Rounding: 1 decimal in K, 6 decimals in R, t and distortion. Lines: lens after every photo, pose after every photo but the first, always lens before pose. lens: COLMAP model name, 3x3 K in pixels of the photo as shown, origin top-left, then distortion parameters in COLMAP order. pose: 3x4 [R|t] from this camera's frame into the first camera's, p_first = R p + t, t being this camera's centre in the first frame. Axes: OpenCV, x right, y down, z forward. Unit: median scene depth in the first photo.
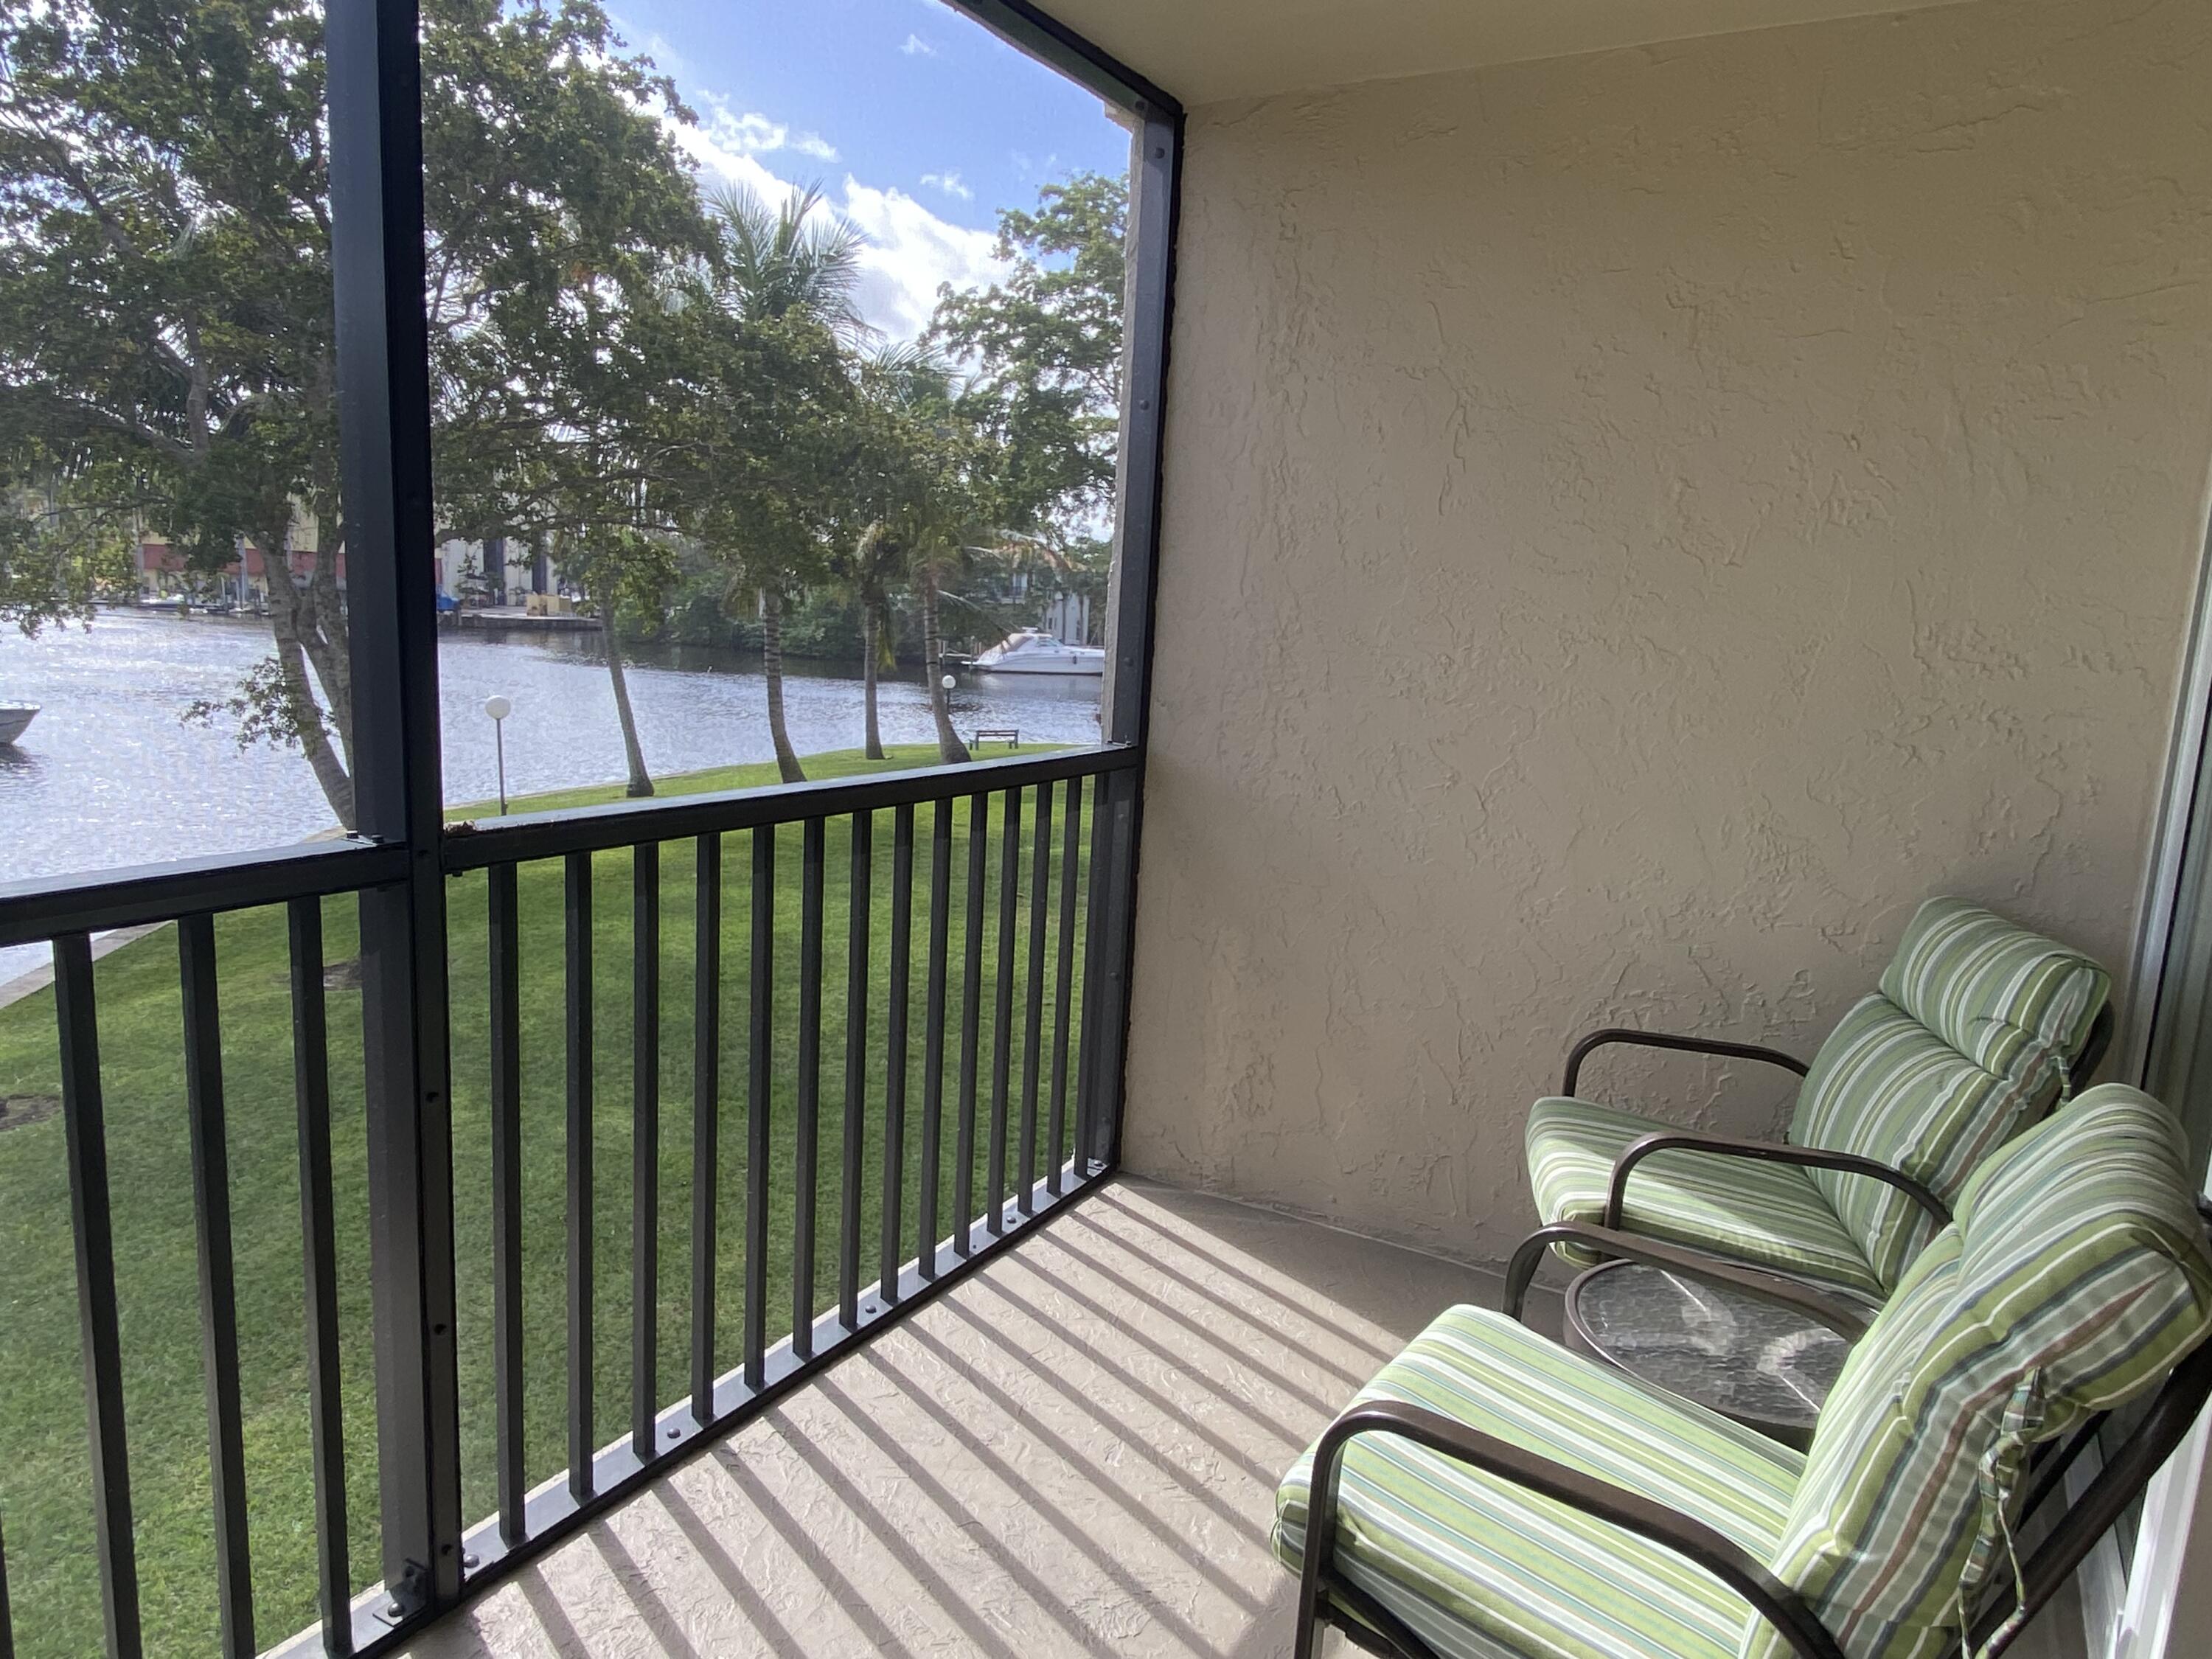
lens RADIAL K [[1434.5, 0, 1076.5], [0, 1434.5, 844.4], [0, 0, 1]] dist [0.100704, -0.105308]
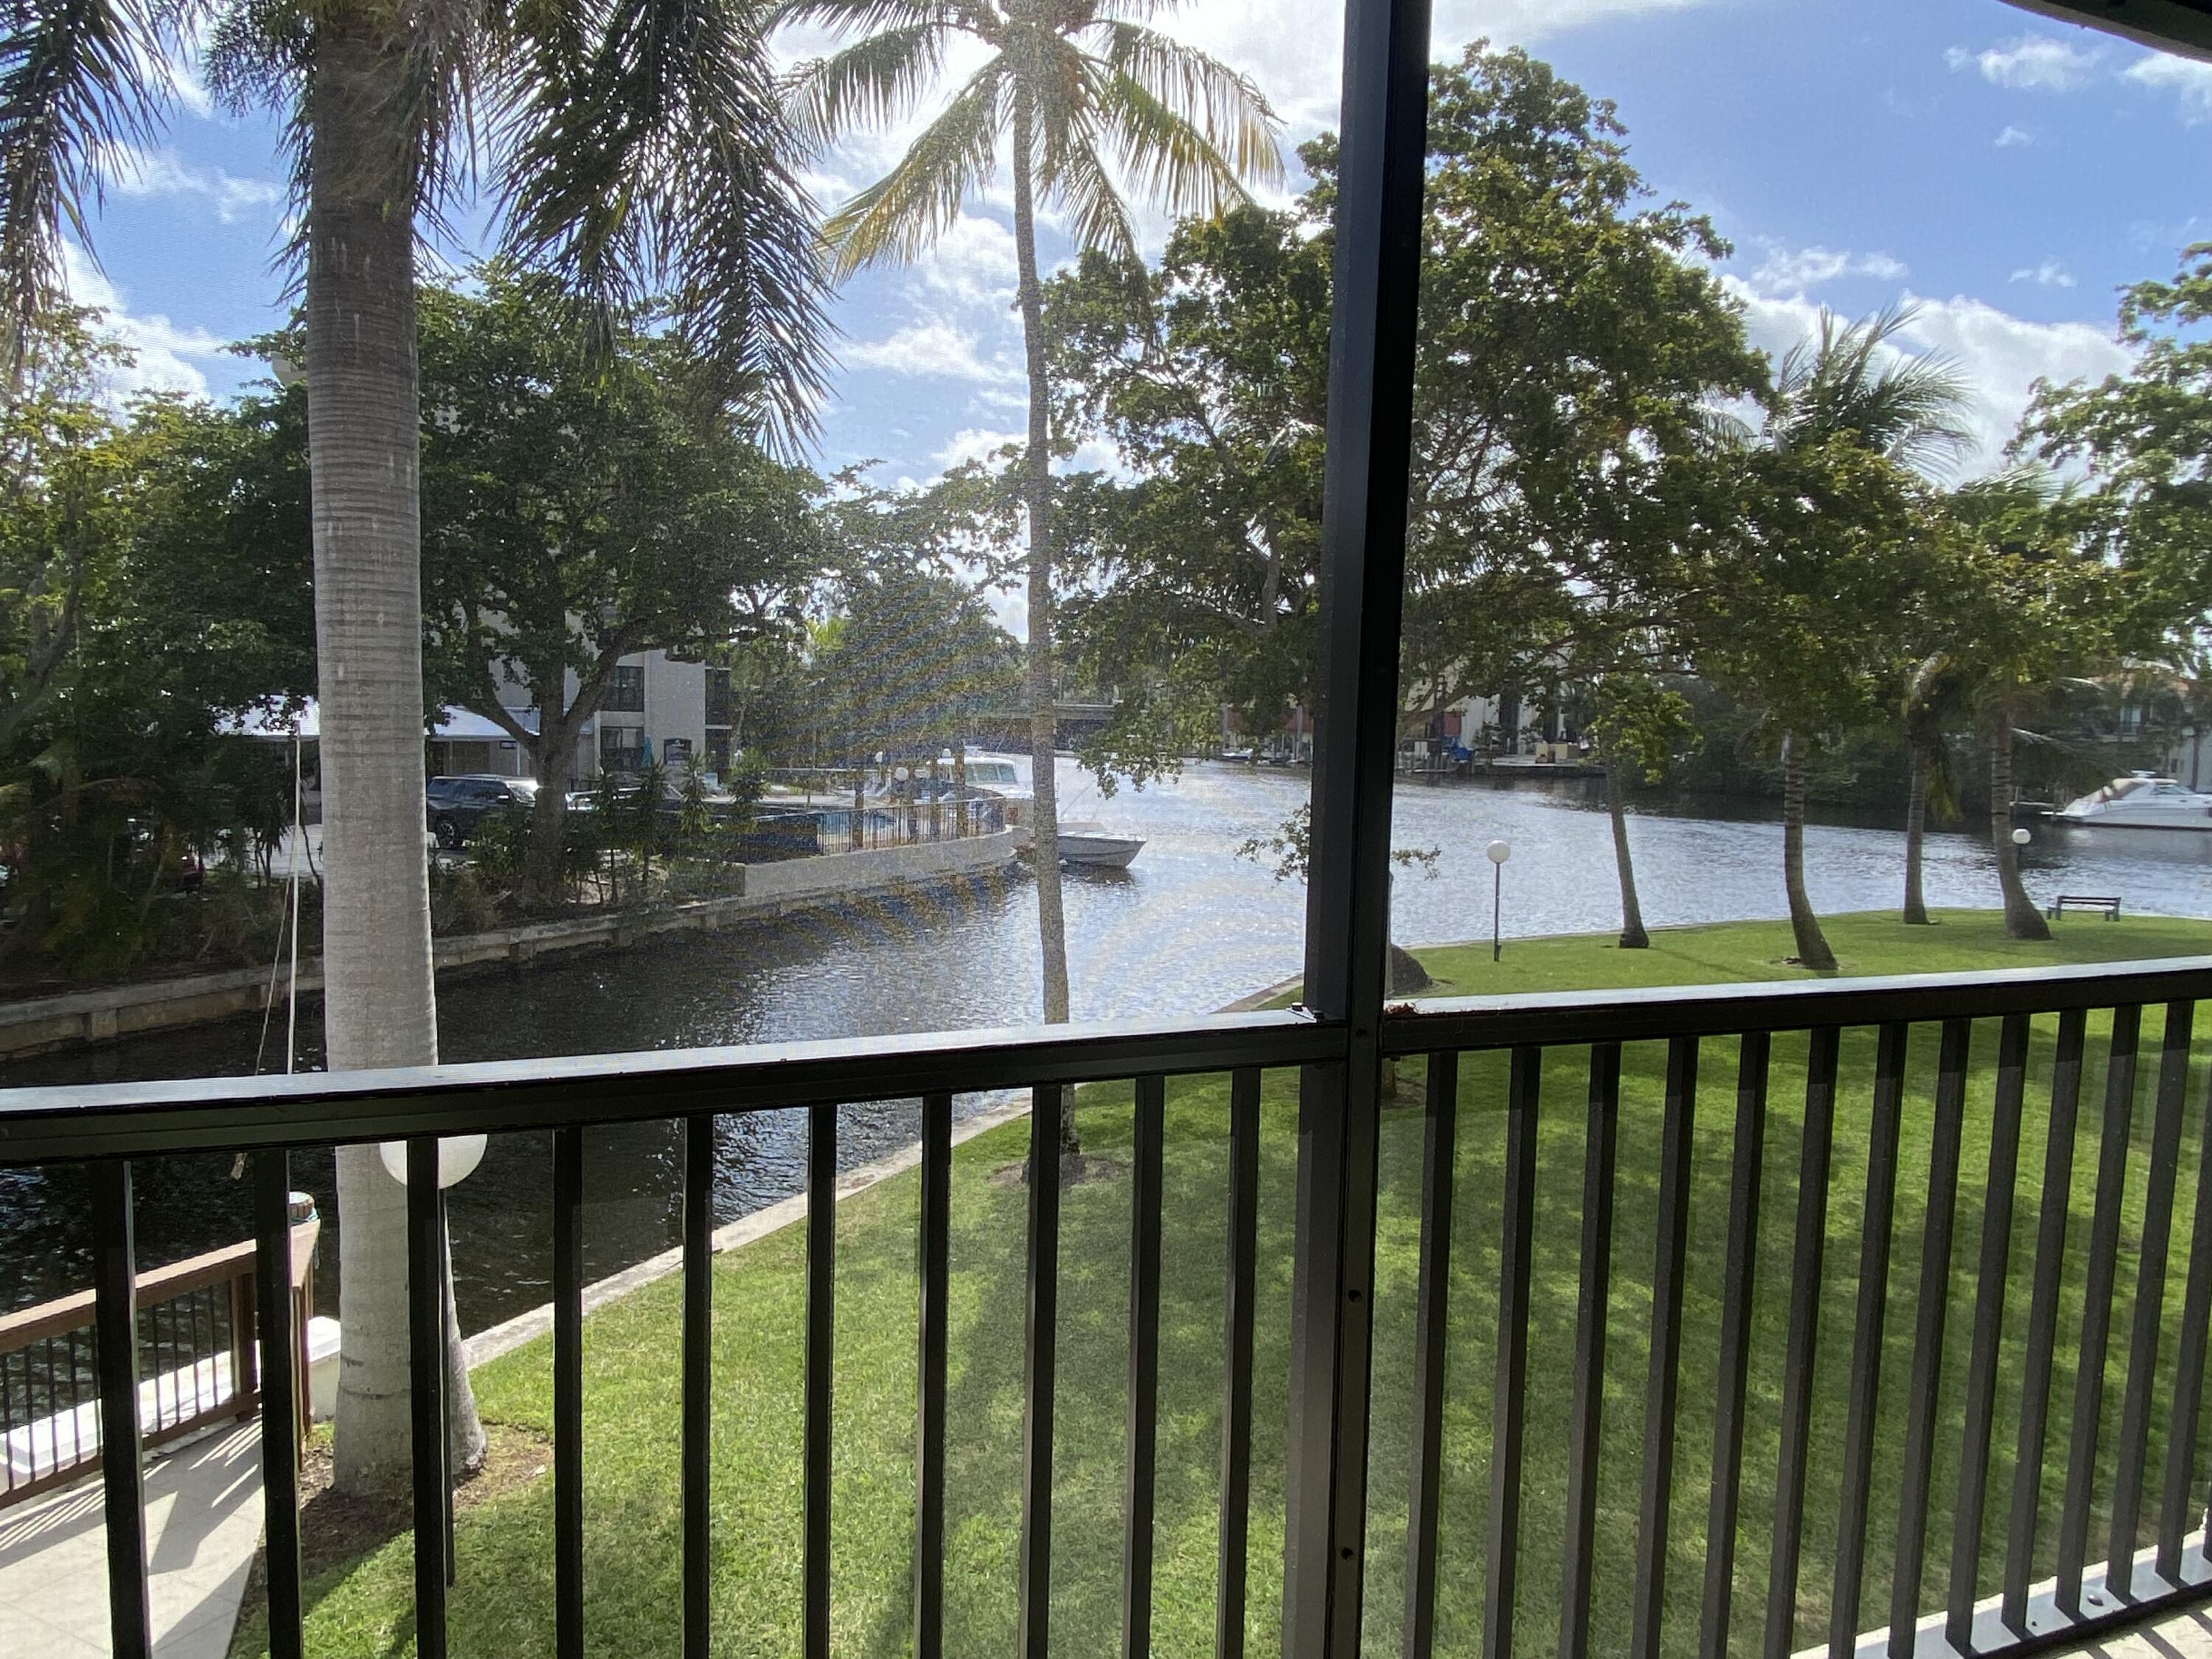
lens RADIAL K [[1436.7, 0, 1088.7], [0, 1436.7, 846.7], [0, 0, 1]] dist [0.076538, -0.081829]
pose [[0.792267, 0.031898, -0.609340, -0.003126], [-0.091395, 0.993570, -0.066821, -0.004740], [0.603291, 0.108631, 0.790088, 0.018929]]
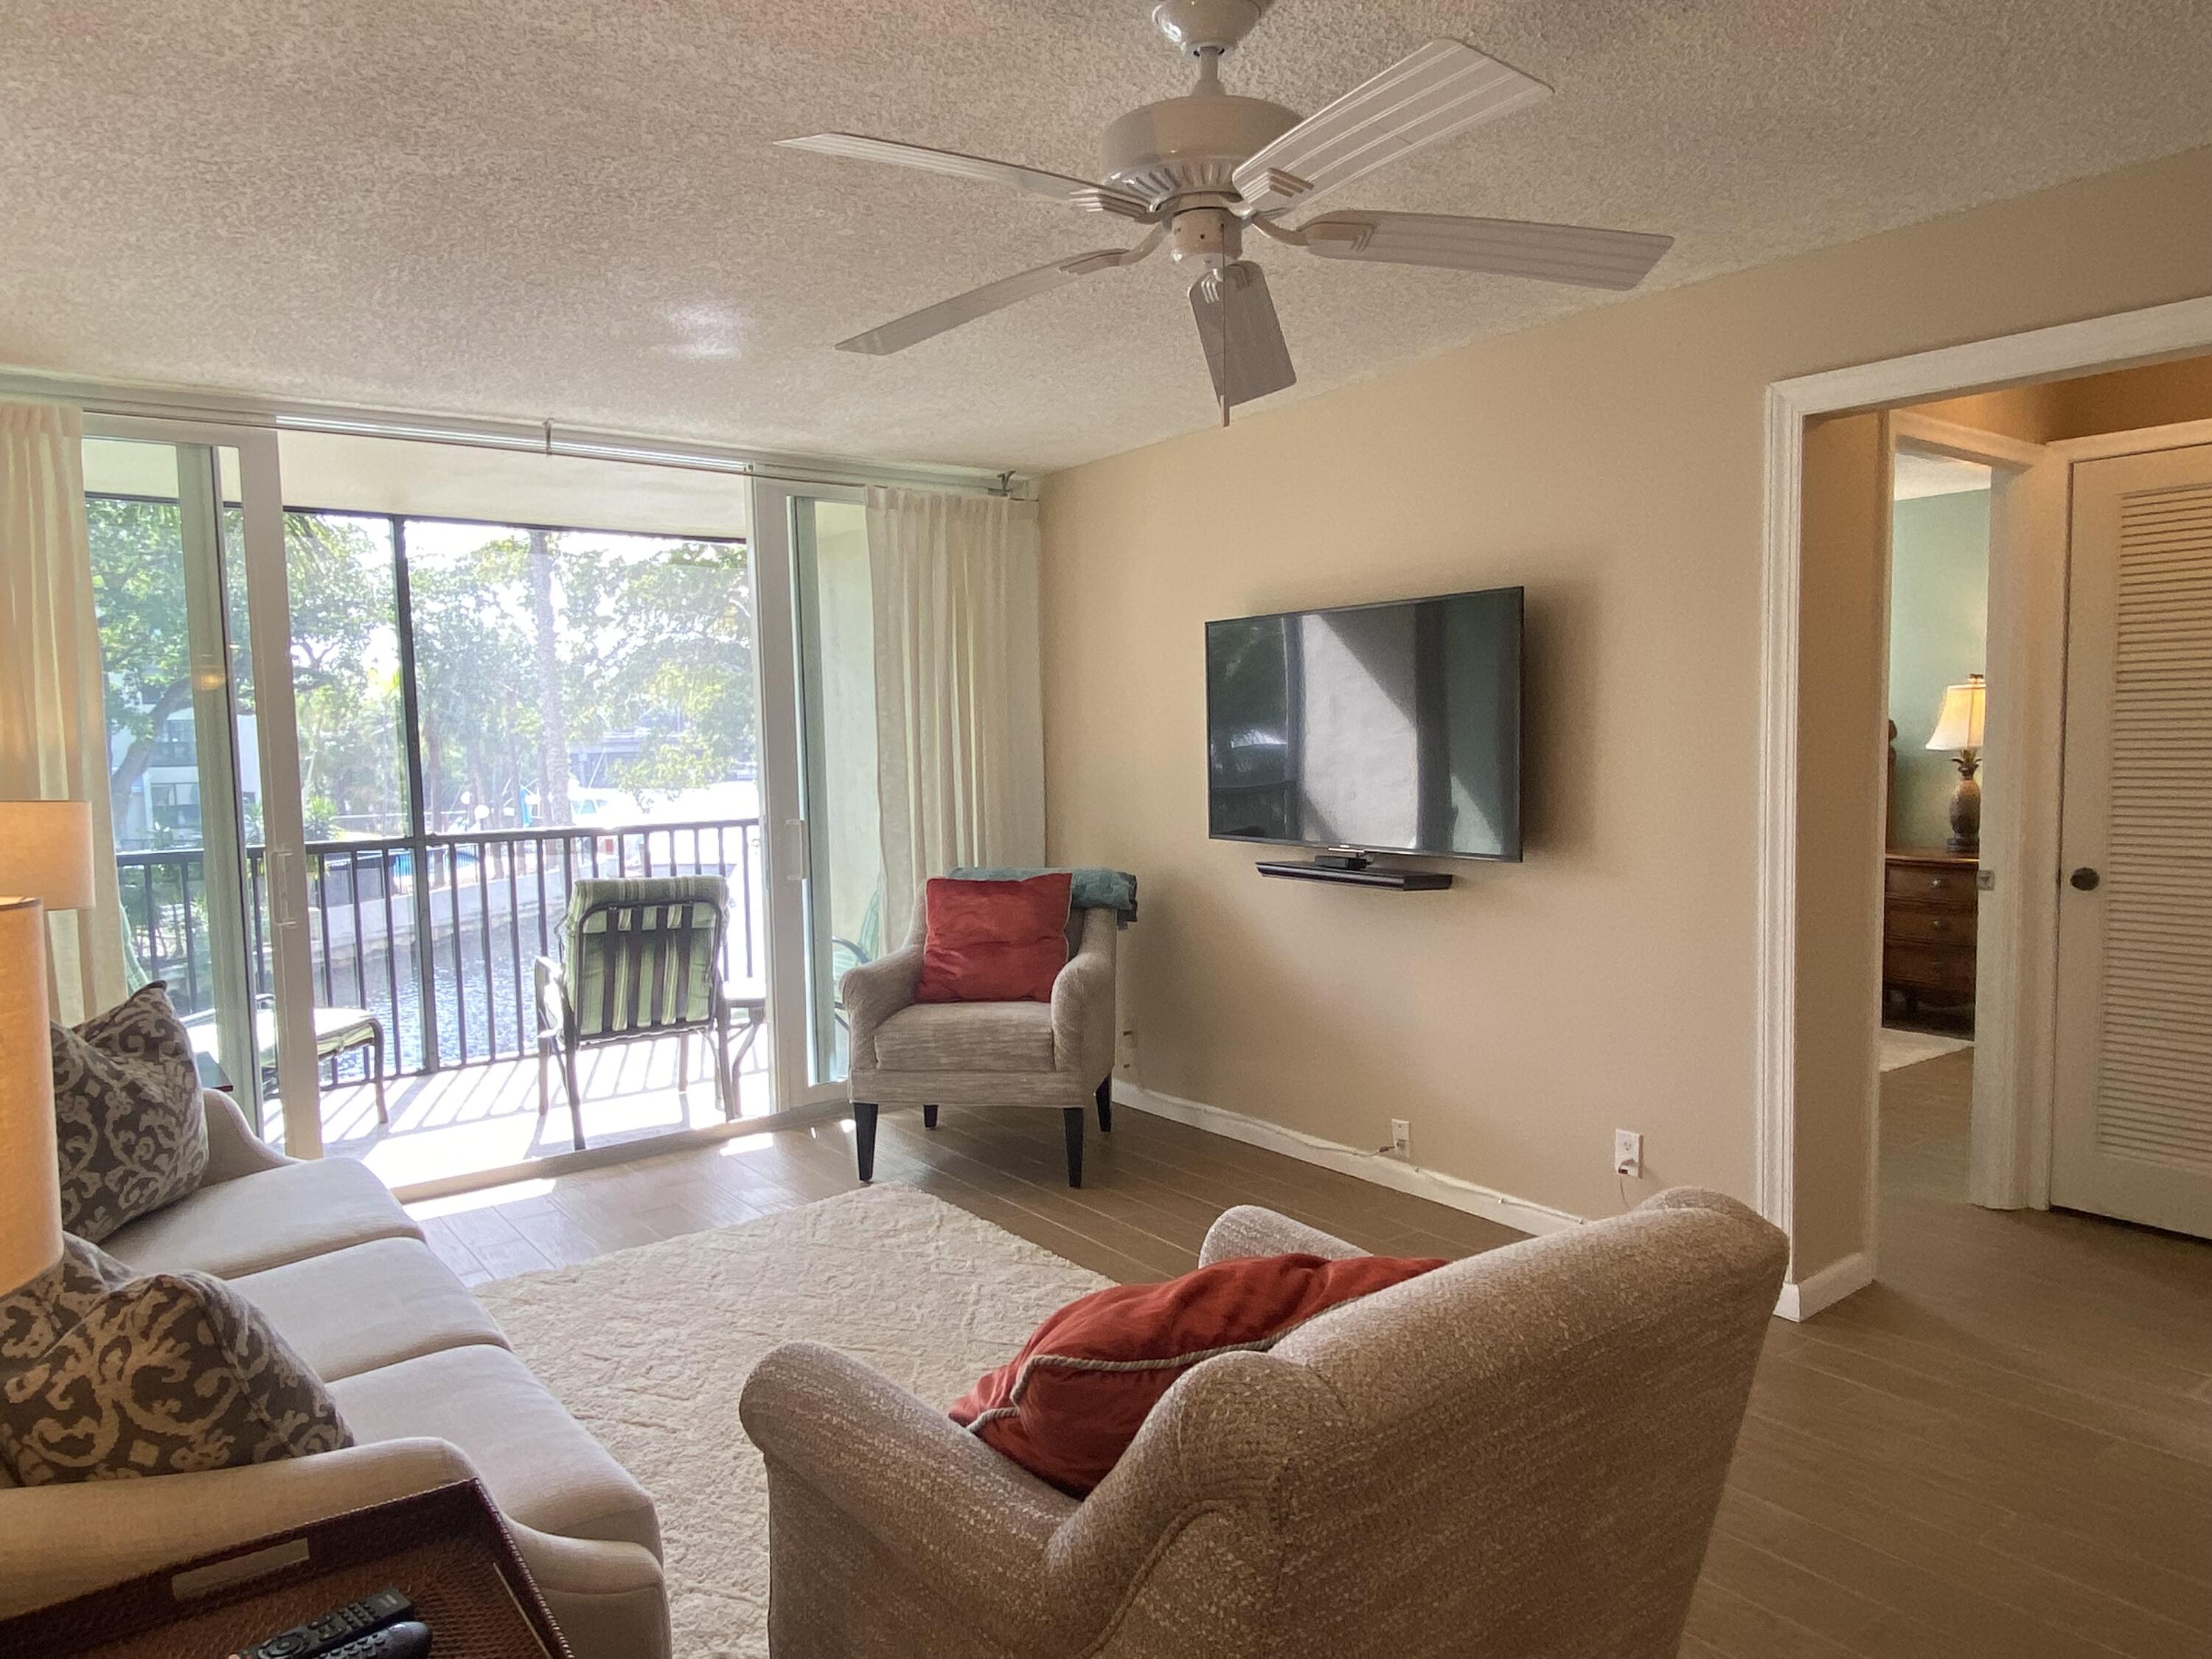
lens RADIAL K [[1435.5, 0, 1079.2], [0, 1435.5, 844.1], [0, 0, 1]] dist [0.091899, -0.110265]
pose [[0.913971, -0.036249, -0.404158, 0.322623], [-0.002298, 0.995524, -0.094484, 0.045281], [0.405774, 0.087285, 0.909796, -0.205194]]
